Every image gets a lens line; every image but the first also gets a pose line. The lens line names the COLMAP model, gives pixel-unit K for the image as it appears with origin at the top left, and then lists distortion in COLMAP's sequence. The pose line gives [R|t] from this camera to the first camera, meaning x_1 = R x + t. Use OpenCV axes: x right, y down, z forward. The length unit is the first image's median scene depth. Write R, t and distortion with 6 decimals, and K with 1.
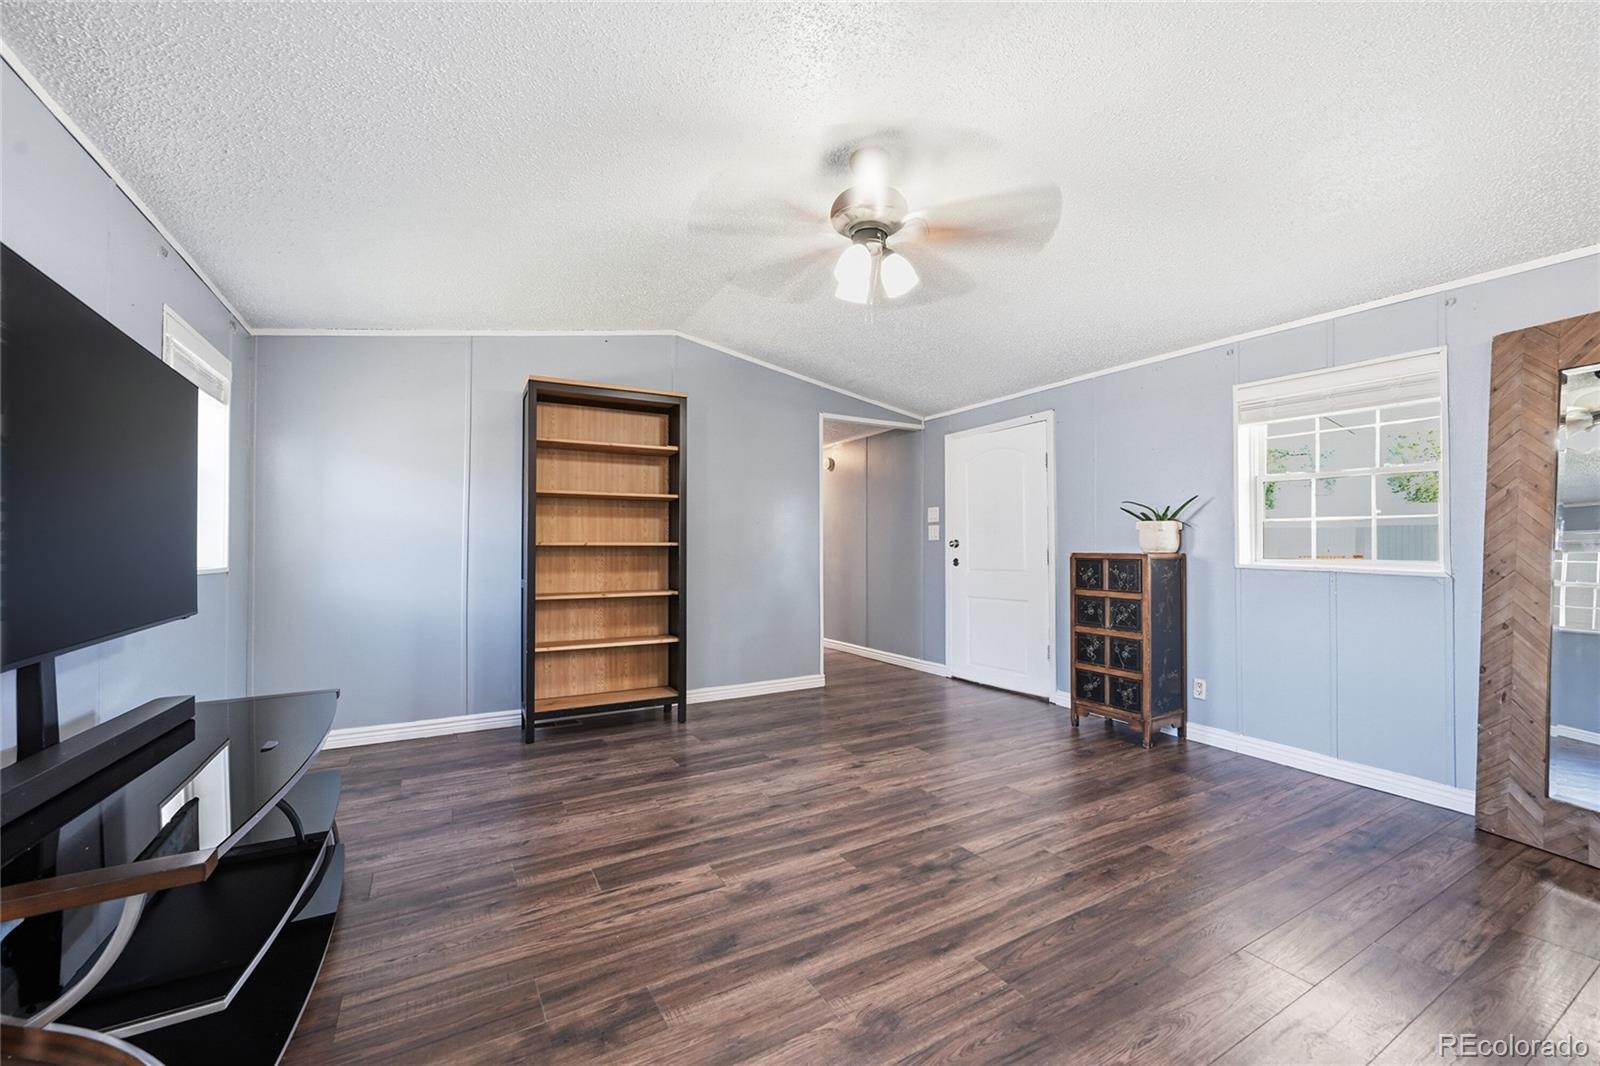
lens RADIAL K [[638.3, 0, 795.7], [0, 638.3, 537.8], [0, 0, 1]] dist [-0.002886, 0.000670]
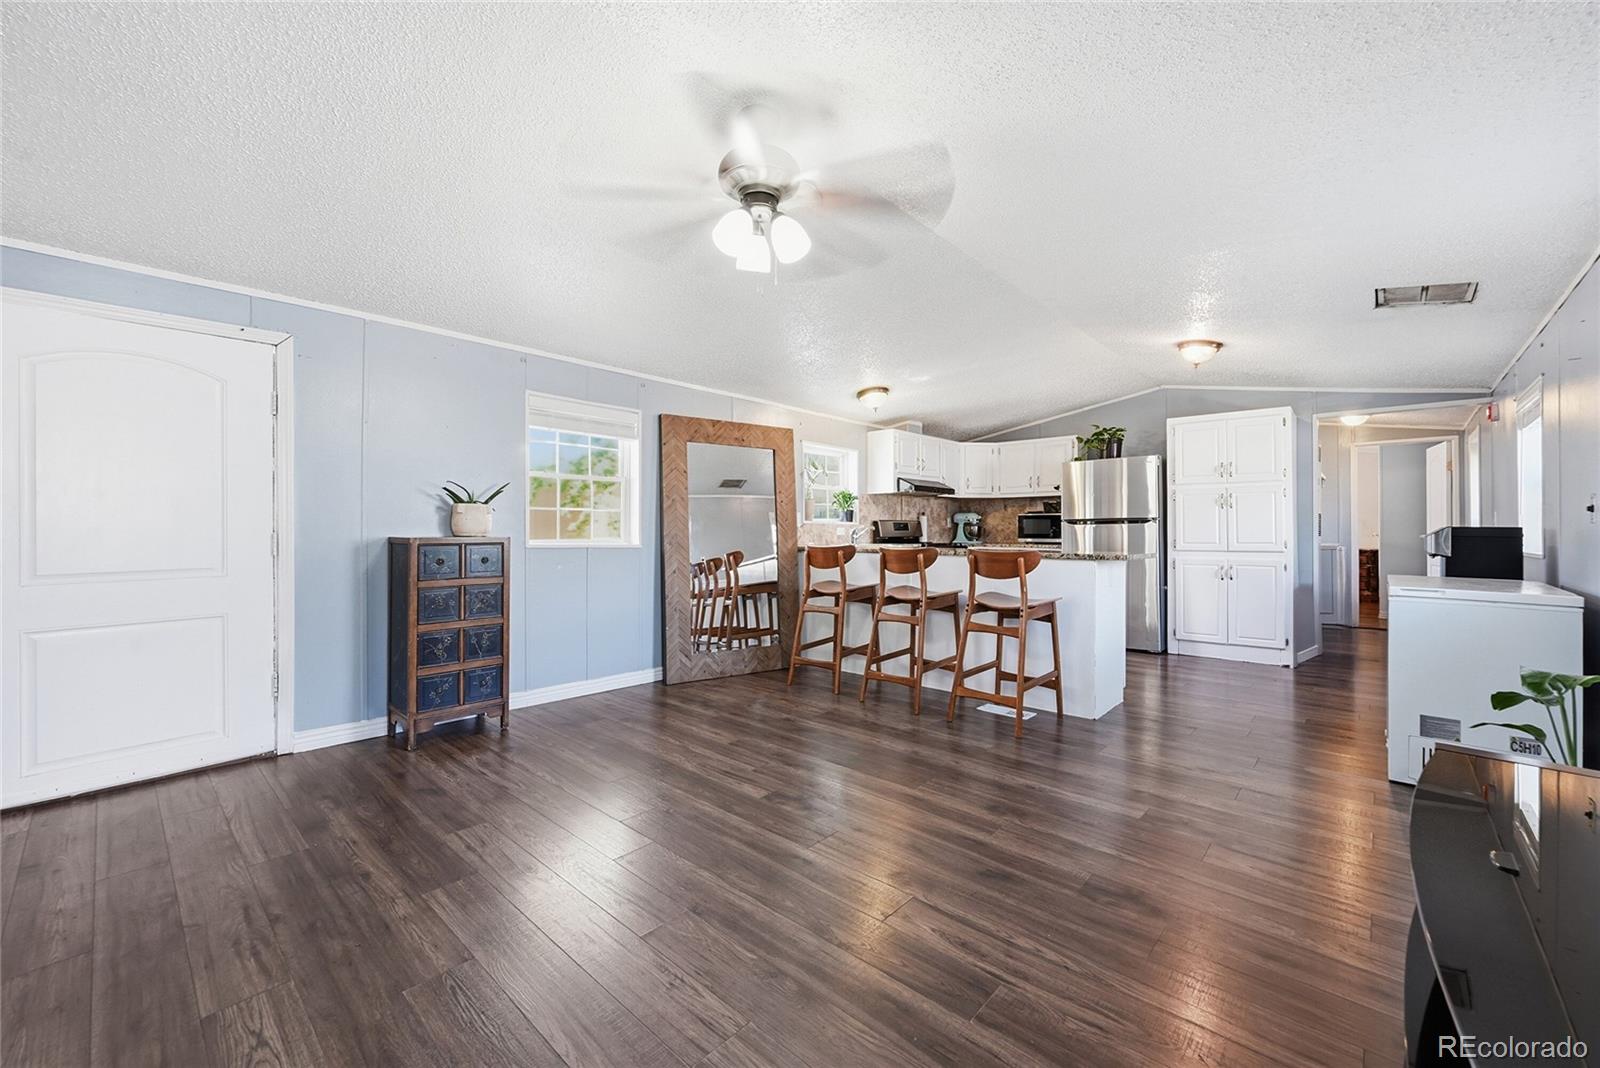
lens RADIAL K [[638.3, 0, 808.1], [0, 638.3, 527.1], [0, 0, 1]] dist [-0.002886, 0.000670]
pose [[-0.318261, -0.000766, 0.948003, -0.536726], [-0.014228, 0.999891, -0.003969, 0.006111], [-0.947896, -0.014752, -0.318237, 0.826131]]
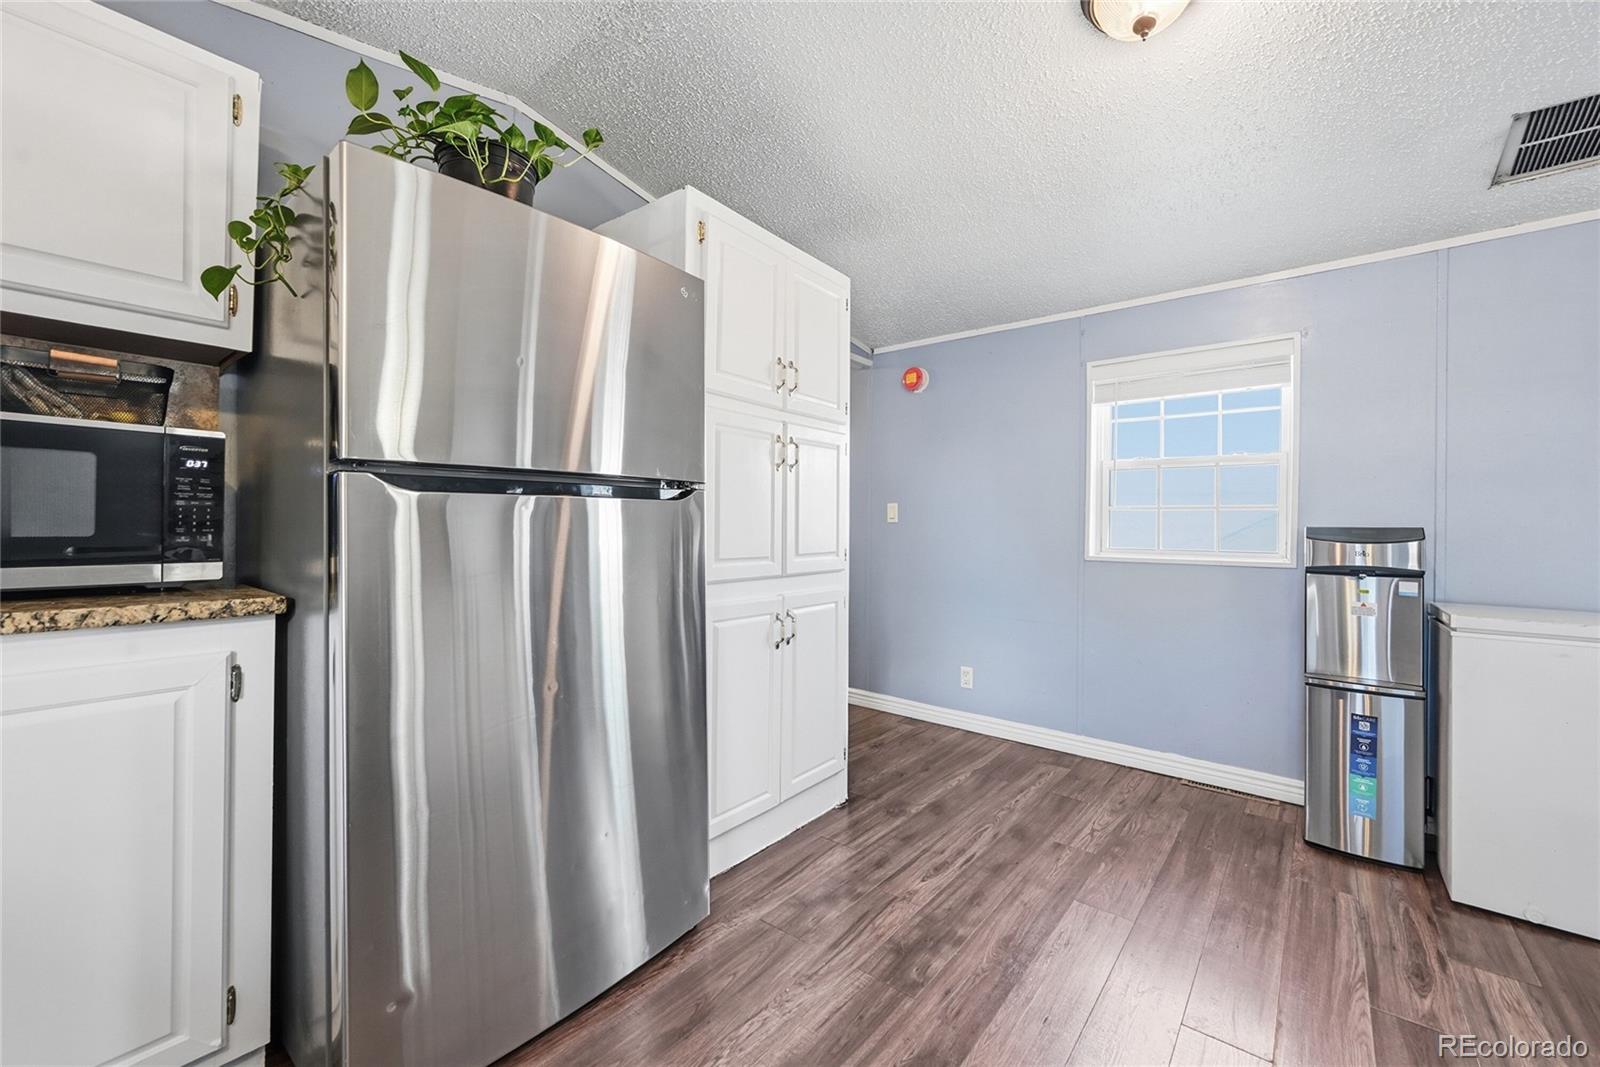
lens RADIAL K [[638.3, 0, 804.8], [0, 638.3, 521.8], [0, 0, 1]] dist [-0.002886, 0.000670]
pose [[-0.928123, -0.018982, -0.371789, 0.789891], [-0.011920, 0.999702, -0.021284, 0.002824], [0.372082, -0.015323, -0.928073, -0.009676]]
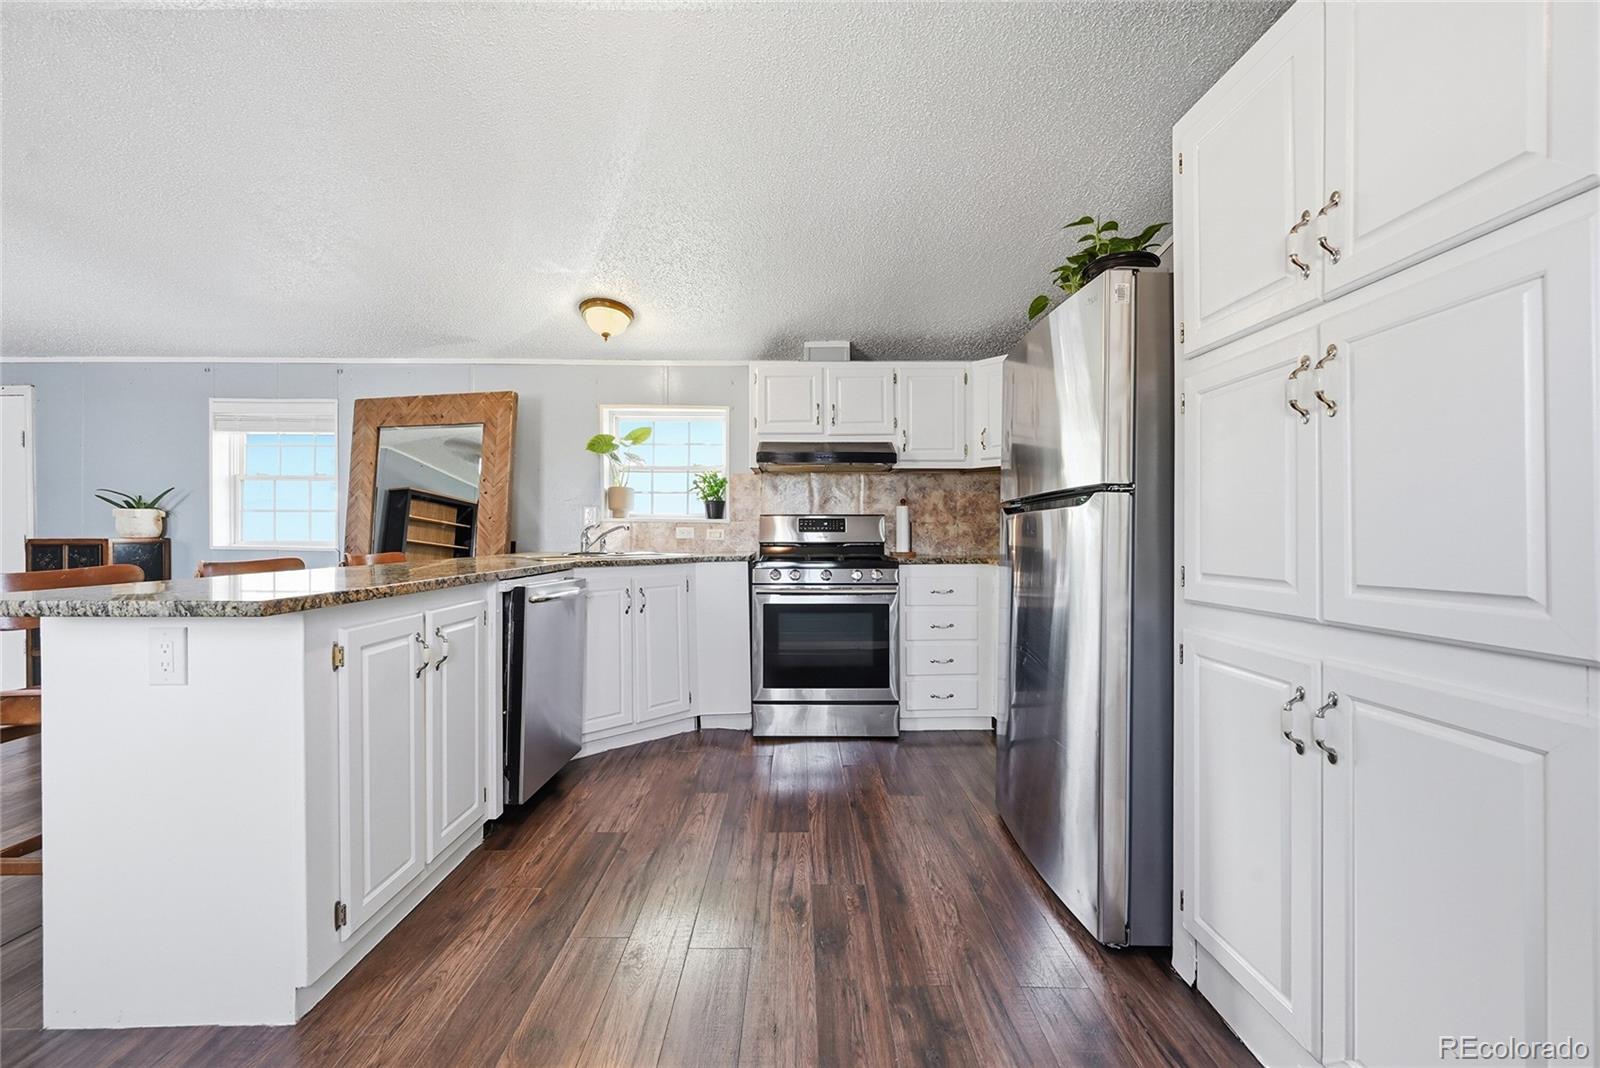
lens RADIAL K [[638.3, 0, 797.3], [0, 638.3, 531.1], [0, 0, 1]] dist [-0.002886, 0.000670]
pose [[0.489604, -0.002560, 0.871941, 0.170196], [-0.007033, 0.999952, 0.006885, -0.003770], [-0.871917, -0.009503, 0.489562, -0.522531]]
